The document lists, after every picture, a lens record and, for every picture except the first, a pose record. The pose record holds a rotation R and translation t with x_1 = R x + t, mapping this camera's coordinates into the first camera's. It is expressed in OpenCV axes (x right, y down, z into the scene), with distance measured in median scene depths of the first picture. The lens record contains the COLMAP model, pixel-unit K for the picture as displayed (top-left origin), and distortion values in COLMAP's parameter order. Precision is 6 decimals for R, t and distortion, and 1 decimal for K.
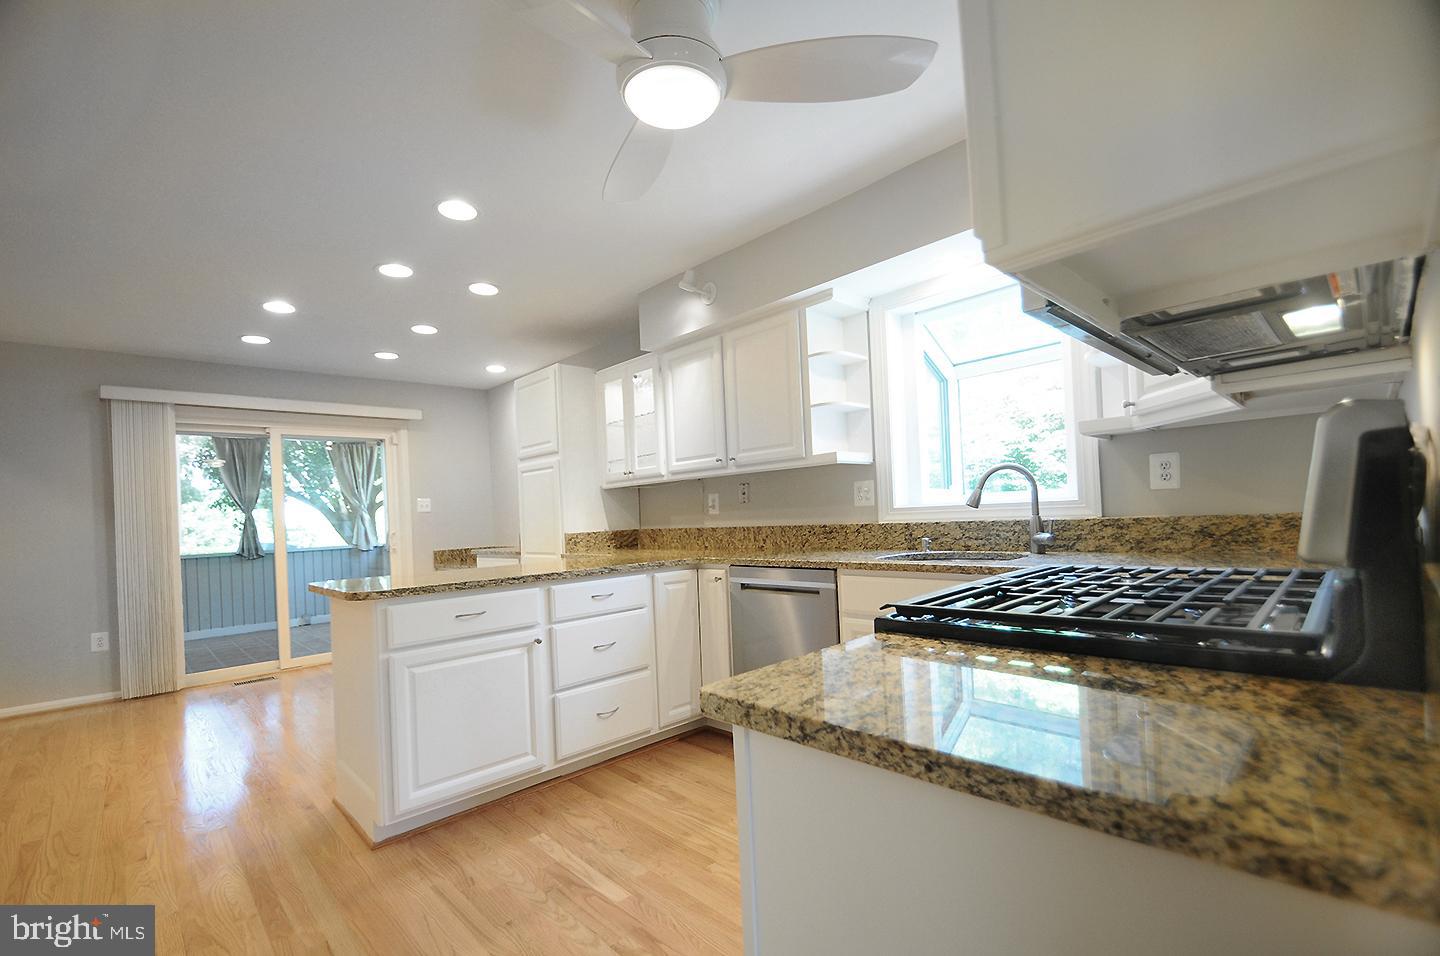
lens RADIAL K [[636.5, 0, 717.2], [0, 636.5, 511.5], [0, 0, 1]] dist [0.022641, -0.021398]
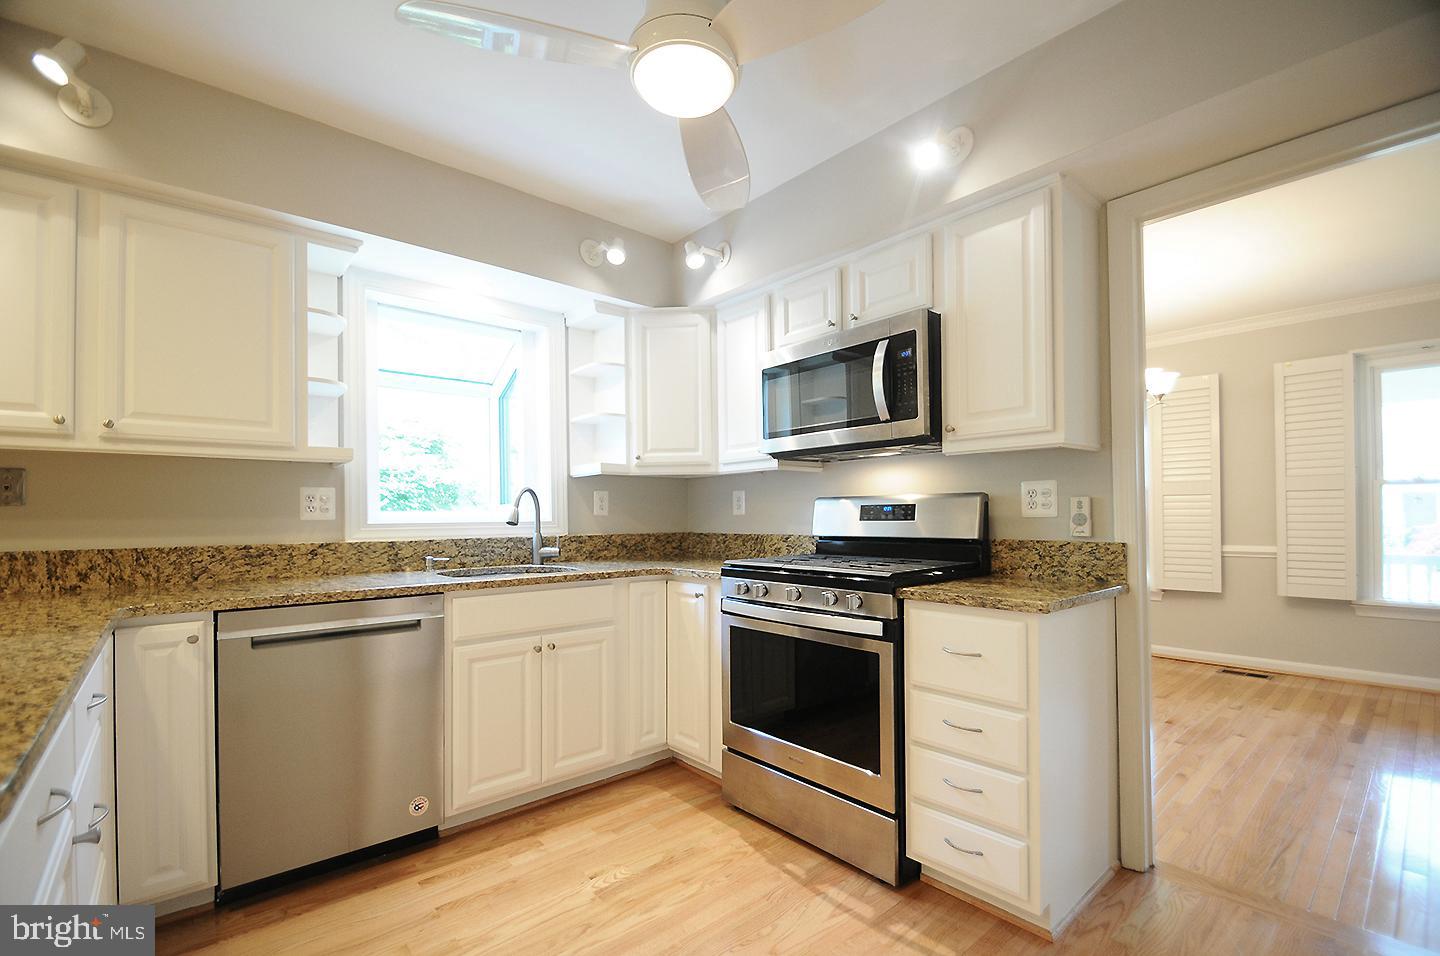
lens RADIAL K [[636.5, 0, 717.2], [0, 636.5, 511.5], [0, 0, 1]] dist [0.022641, -0.021398]
pose [[0.044959, 0.050163, 0.997729, -0.531473], [0.000649, 0.998737, -0.050243, 0.020693], [-0.998989, 0.002906, 0.044870, 0.492366]]
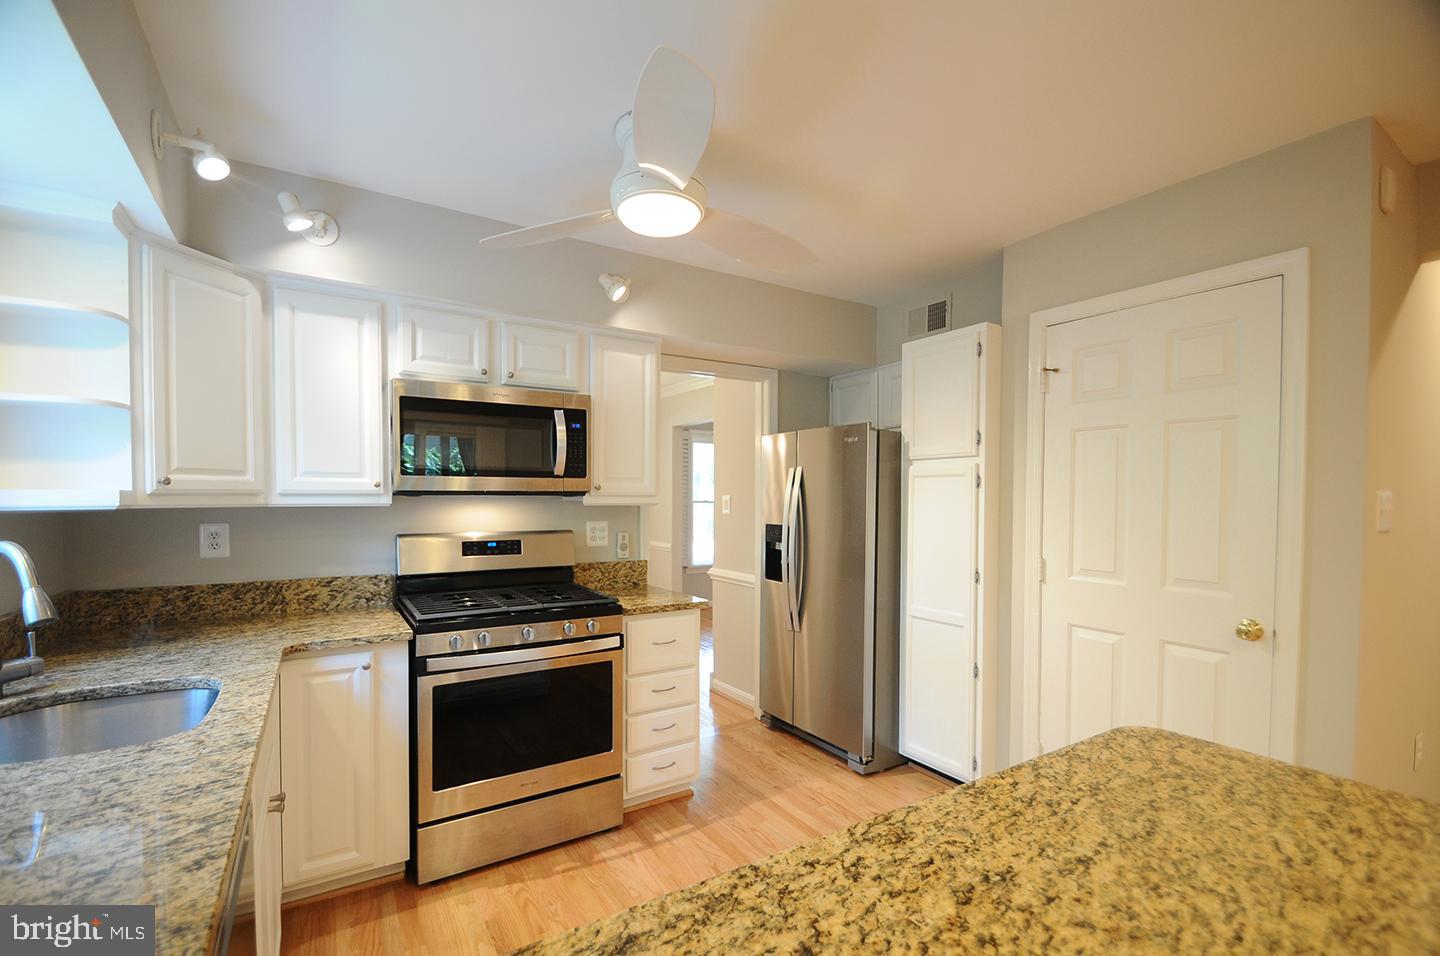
lens RADIAL K [[636.5, 0, 717.2], [0, 636.5, 511.5], [0, 0, 1]] dist [0.022641, -0.021398]
pose [[-0.980302, 0.035269, 0.194329, -0.201404], [0.037810, 0.999241, 0.009381, -0.066652], [-0.193850, 0.016544, -0.980892, 1.136720]]
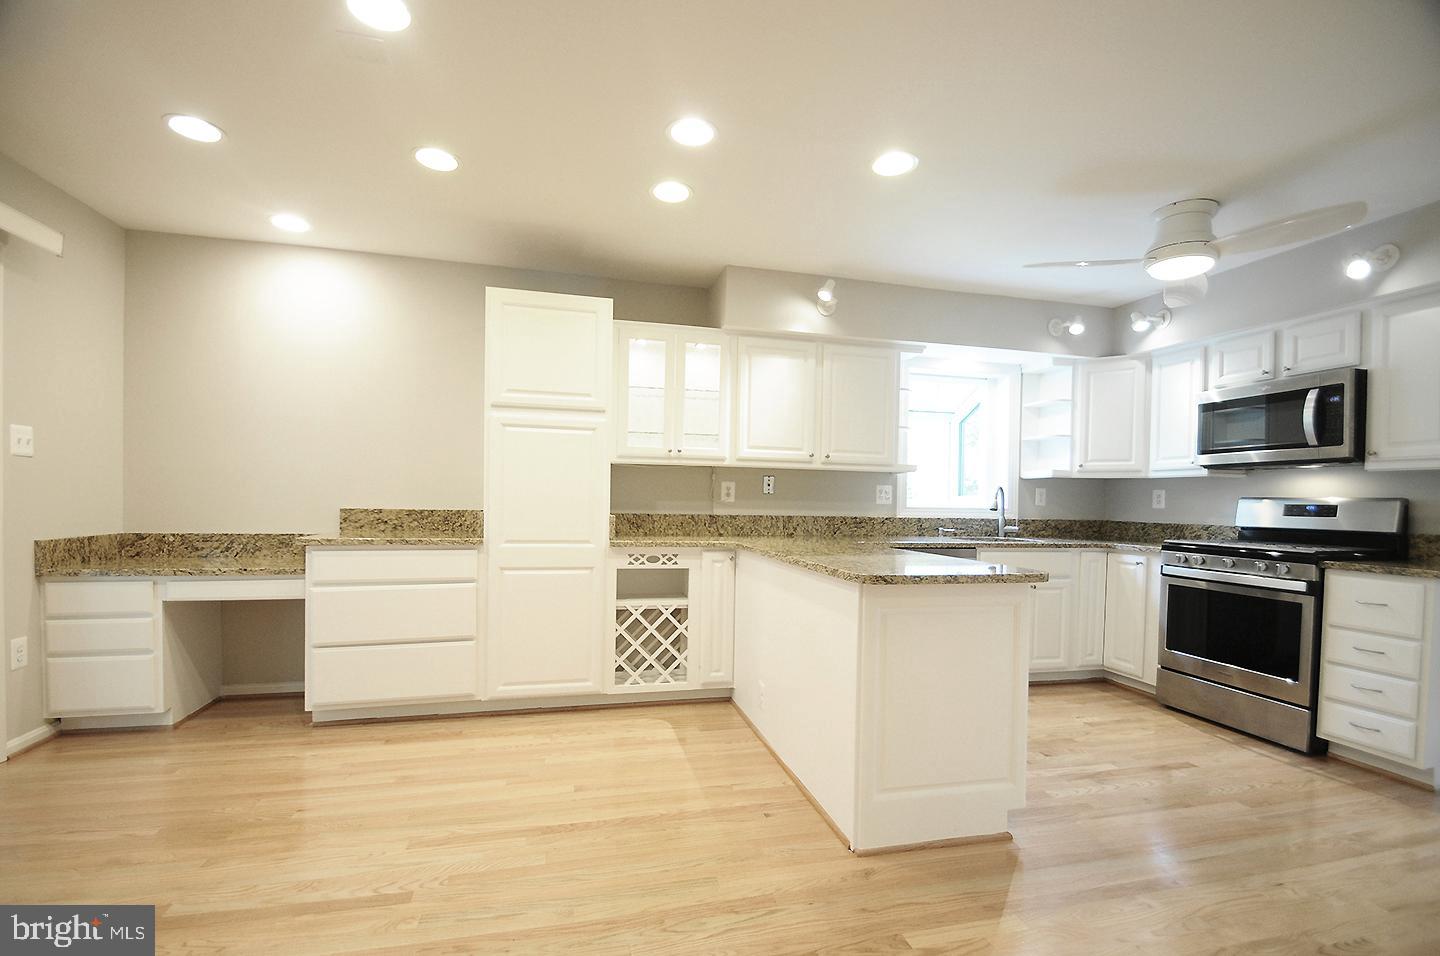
lens RADIAL K [[636.5, 0, 717.2], [0, 636.5, 511.5], [0, 0, 1]] dist [0.022641, -0.021398]
pose [[0.489559, 0.037669, 0.871156, -1.144349], [-0.046786, 0.998762, -0.016894, 0.047815], [-0.870714, -0.032487, 0.490715, 0.656164]]
